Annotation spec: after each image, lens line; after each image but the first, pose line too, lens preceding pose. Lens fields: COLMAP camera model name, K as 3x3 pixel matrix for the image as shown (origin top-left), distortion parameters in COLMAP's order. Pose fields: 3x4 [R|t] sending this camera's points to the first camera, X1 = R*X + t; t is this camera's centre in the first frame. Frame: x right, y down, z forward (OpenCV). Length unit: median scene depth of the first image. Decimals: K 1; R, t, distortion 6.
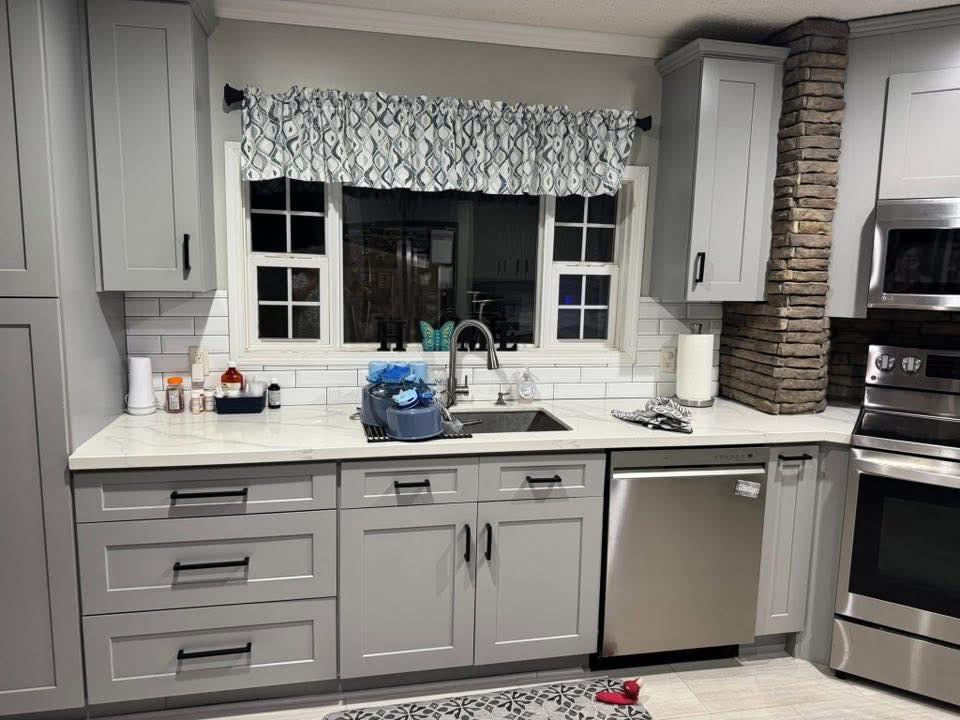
lens RADIAL K [[678.1, 0, 474.9], [0, 678.1, 368.5], [0, 0, 1]] dist [0.021103, -0.036446]
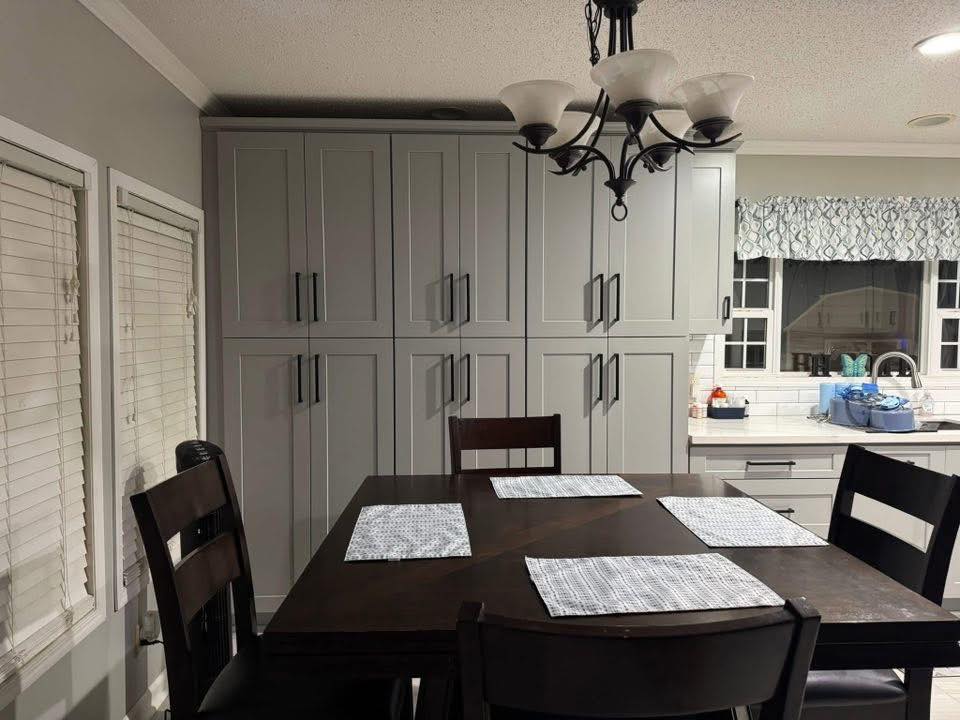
lens RADIAL K [[678.1, 0, 479.0], [0, 678.1, 352.7], [0, 0, 1]] dist [0.021103, -0.036446]
pose [[0.984008, -0.015730, -0.177427, -0.592711], [-0.004093, 0.993833, -0.110810, 0.085753], [0.178076, 0.109764, 0.977876, -0.492785]]
